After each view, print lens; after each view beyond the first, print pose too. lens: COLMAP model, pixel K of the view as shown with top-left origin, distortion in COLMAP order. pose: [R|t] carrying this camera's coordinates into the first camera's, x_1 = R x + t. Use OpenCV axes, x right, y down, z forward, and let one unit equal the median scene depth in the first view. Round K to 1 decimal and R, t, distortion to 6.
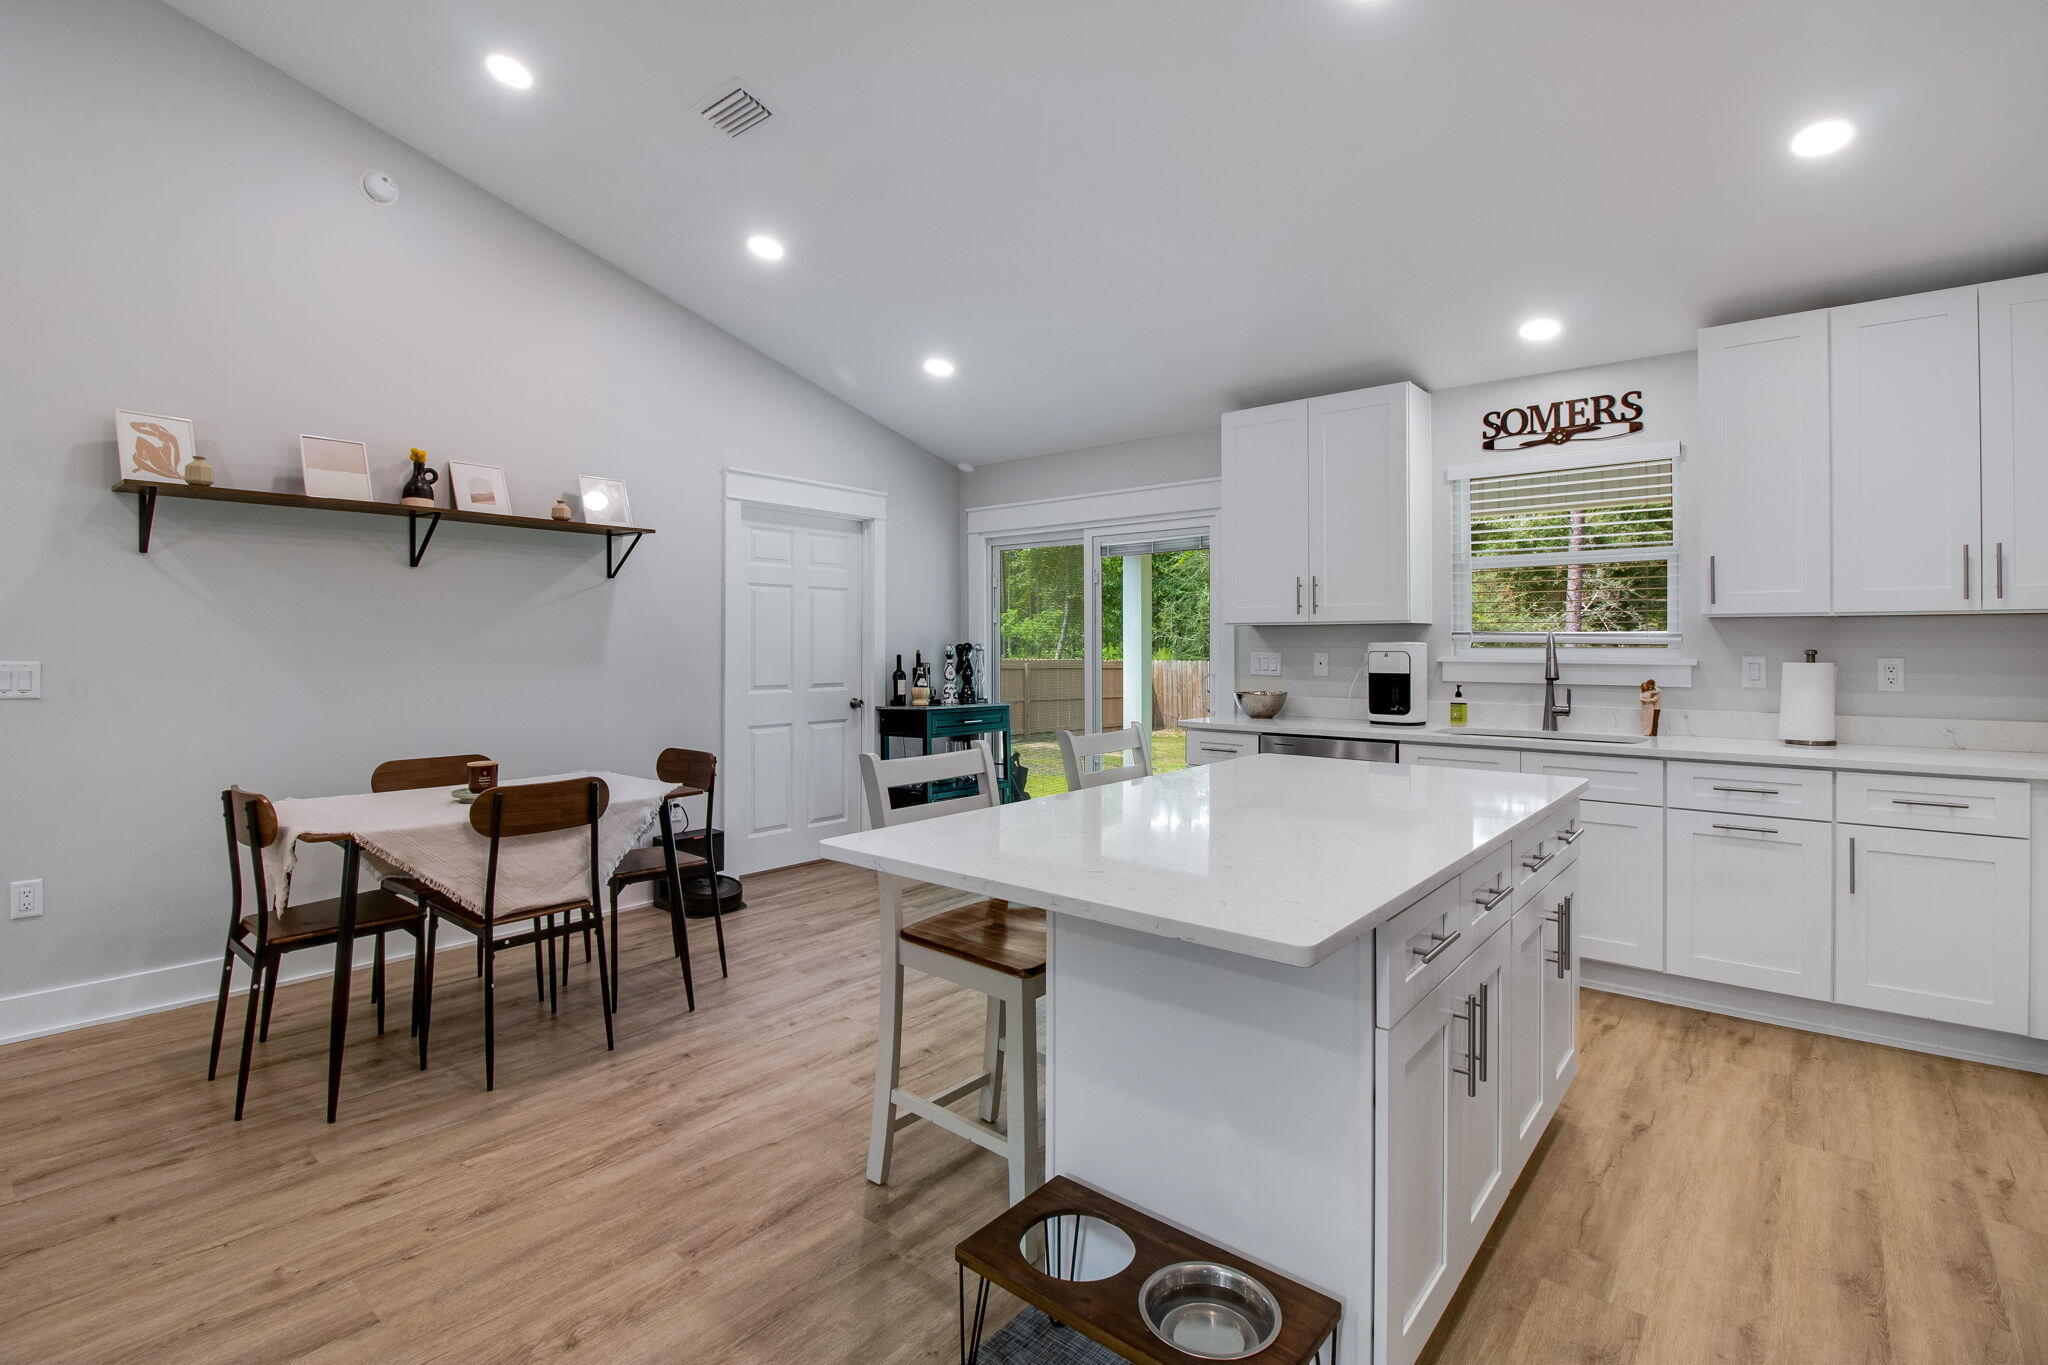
lens RADIAL K [[932.7, 0, 1016.9], [0, 932.7, 648.6], [0, 0, 1]] dist [-0.010809, -0.000315]
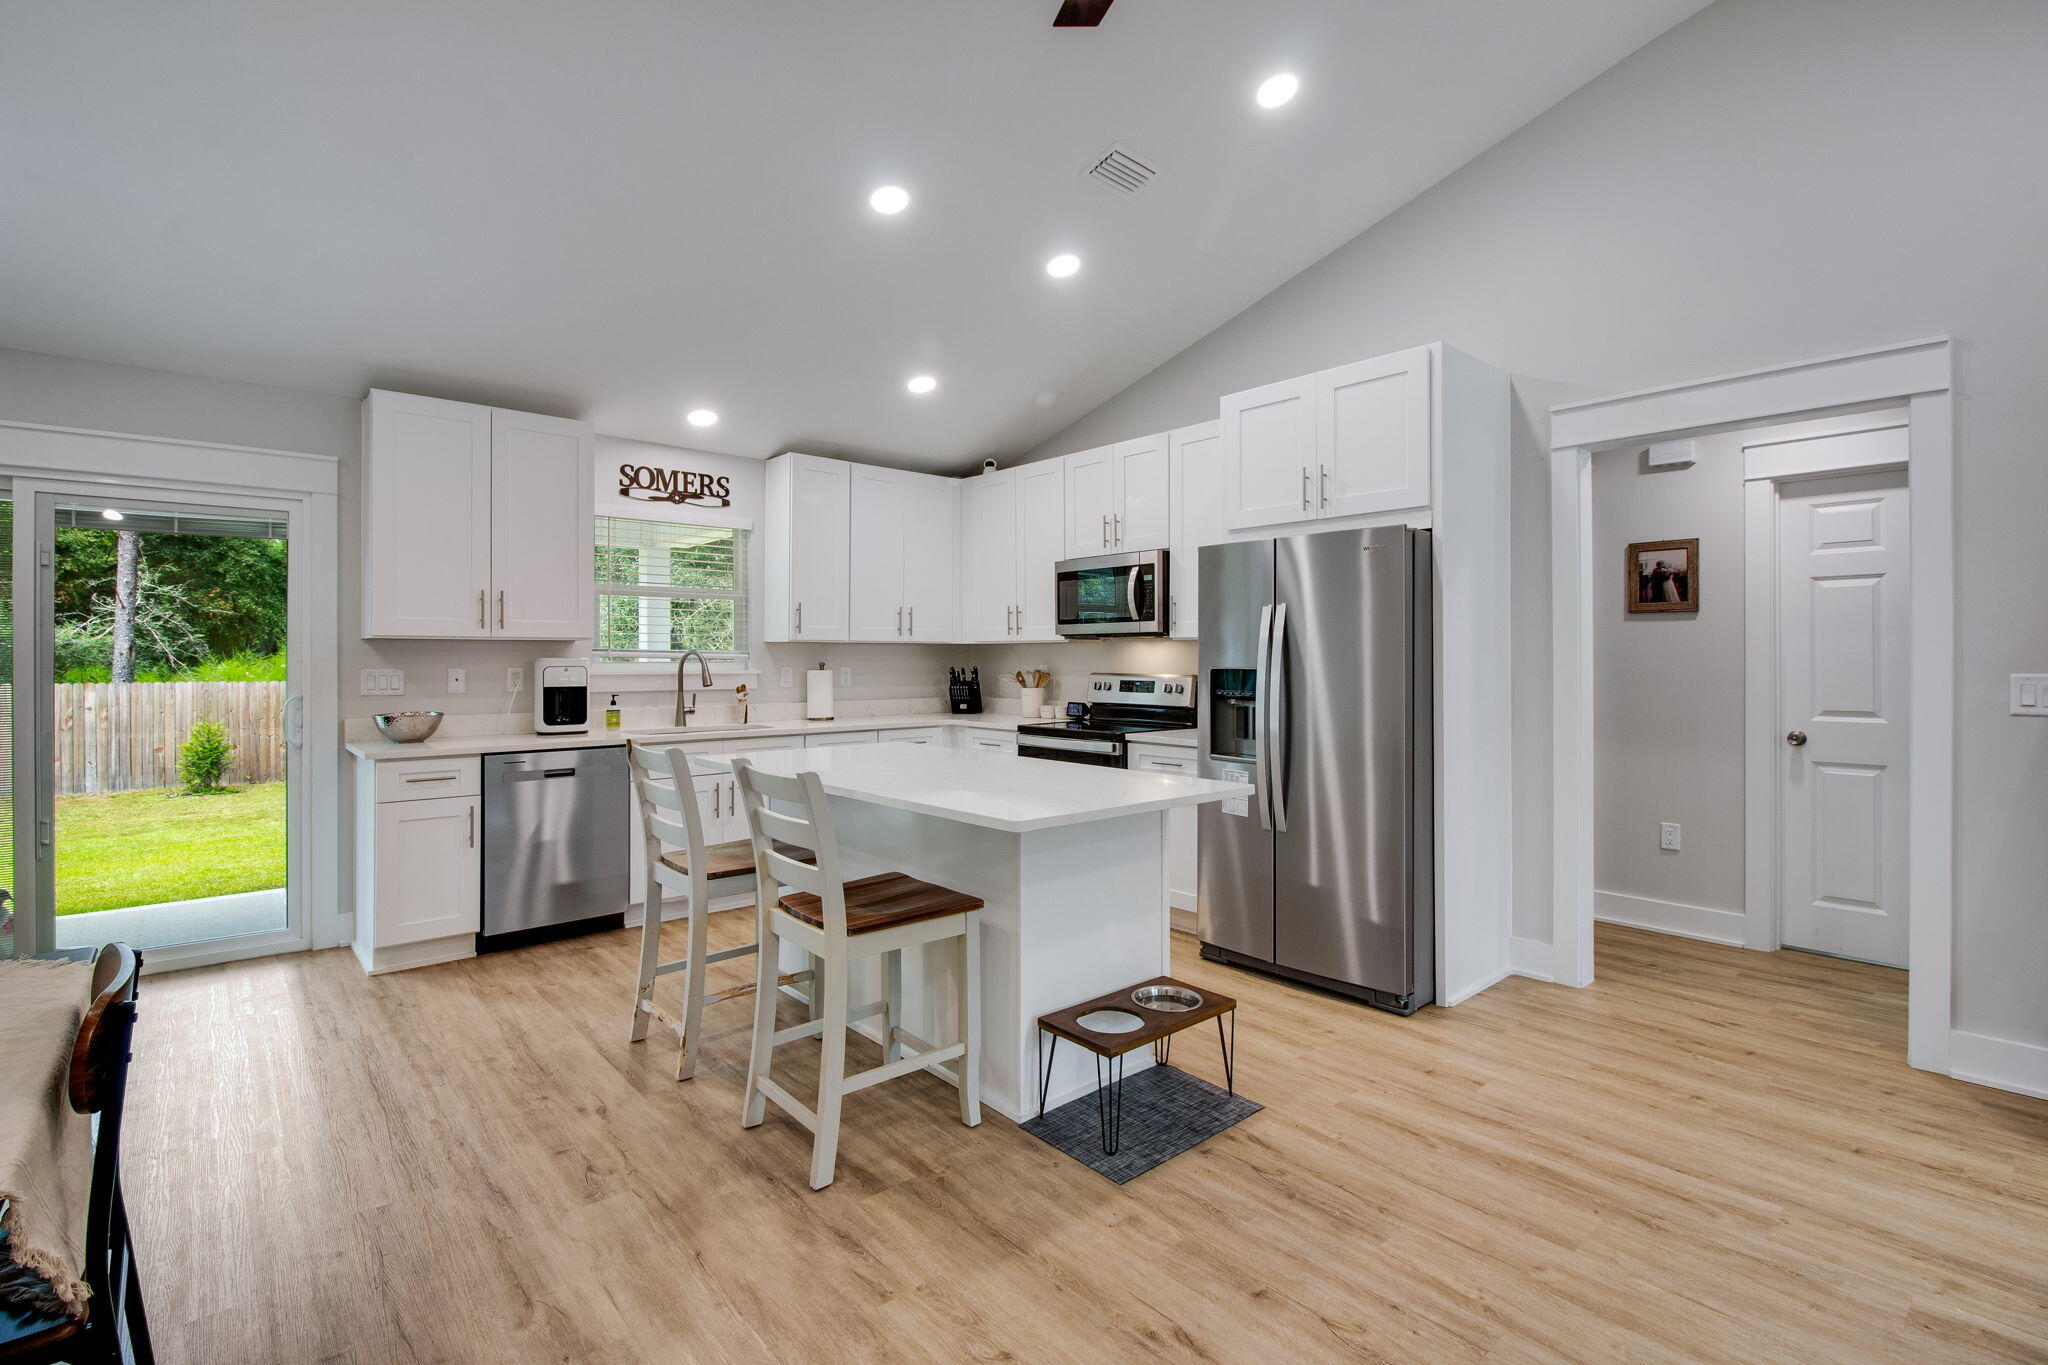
lens RADIAL K [[933.3, 0, 1003.4], [0, 933.3, 652.0], [0, 0, 1]] dist [-0.005635, -0.000349]
pose [[0.169583, 0.005255, 0.985502, -0.622155], [0.005409, 0.999966, -0.006263, -0.004302], [-0.985501, 0.006393, 0.169548, 0.343948]]
